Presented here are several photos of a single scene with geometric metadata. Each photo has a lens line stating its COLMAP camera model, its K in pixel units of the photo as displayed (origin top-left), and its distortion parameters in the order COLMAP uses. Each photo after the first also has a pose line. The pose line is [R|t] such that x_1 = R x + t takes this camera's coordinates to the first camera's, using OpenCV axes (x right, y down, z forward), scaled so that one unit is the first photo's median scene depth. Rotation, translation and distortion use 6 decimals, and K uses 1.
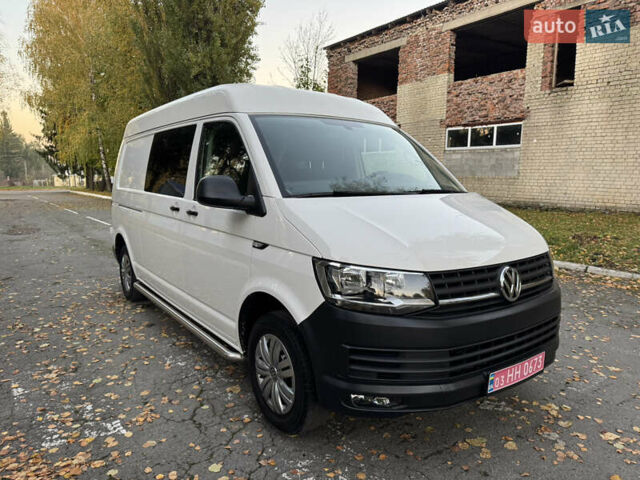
lens RADIAL K [[448.9, 0, 318.9], [0, 448.9, 243.7], [0, 0, 1]] dist [0.045881, -0.051210]
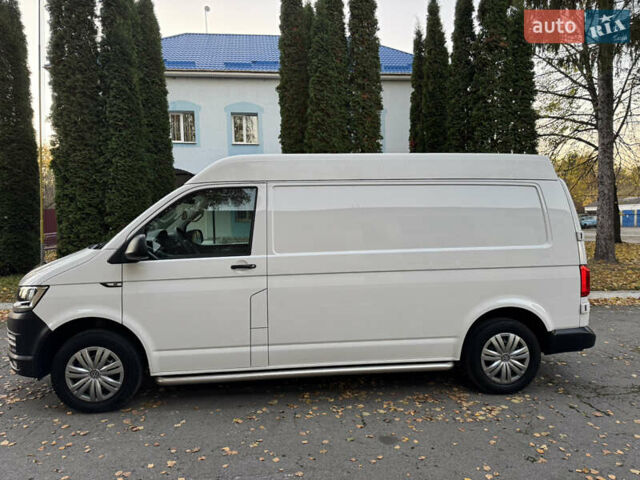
lens RADIAL K [[448.9, 0, 322.1], [0, 448.9, 243.4], [0, 0, 1]] dist [0.045881, -0.051210]
pose [[-0.494079, 0.046131, -0.868192, 0.948194], [-0.117512, 0.985884, 0.119260, -0.300704], [0.861439, 0.160947, -0.481684, 1.865451]]
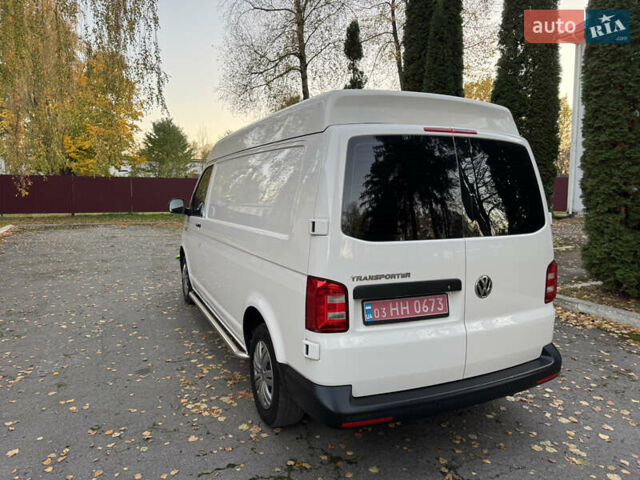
lens RADIAL K [[448.9, 0, 320.7], [0, 448.9, 240.0], [0, 0, 1]] dist [0.045881, -0.051210]
pose [[-0.981759, -0.026664, 0.188248, -0.479265], [0.022023, 0.967503, 0.251897, -0.404527], [-0.188847, 0.251448, -0.949268, 2.488518]]
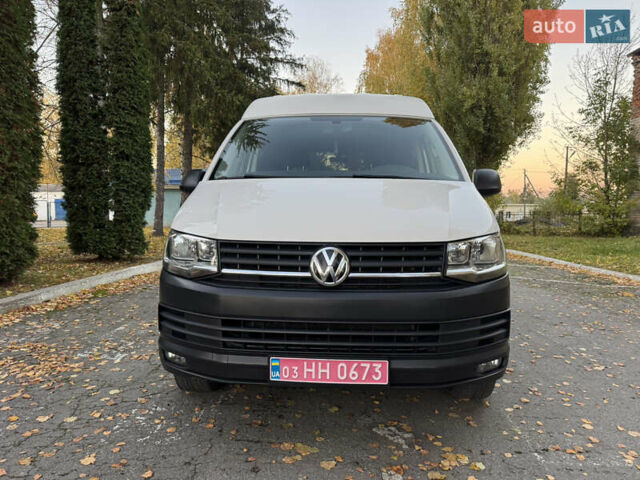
lens RADIAL K [[448.9, 0, 322.7], [0, 448.9, 238.5], [0, 0, 1]] dist [0.045881, -0.051210]
pose [[0.784465, 0.037743, -0.619024, 0.606233], [-0.095181, 0.993648, -0.060033, 0.057114], [0.612826, 0.106013, 0.783074, 0.200765]]
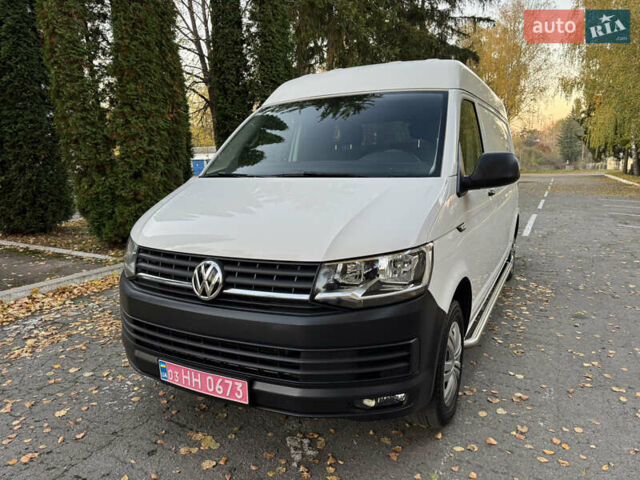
lens RADIAL K [[448.9, 0, 322.3], [0, 448.9, 239.4], [0, 0, 1]] dist [0.045881, -0.051210]
pose [[0.449286, 0.135659, -0.883028, 0.823415], [-0.111819, 0.989170, 0.095072, -0.062309], [0.886362, 0.056025, 0.459590, 0.509989]]
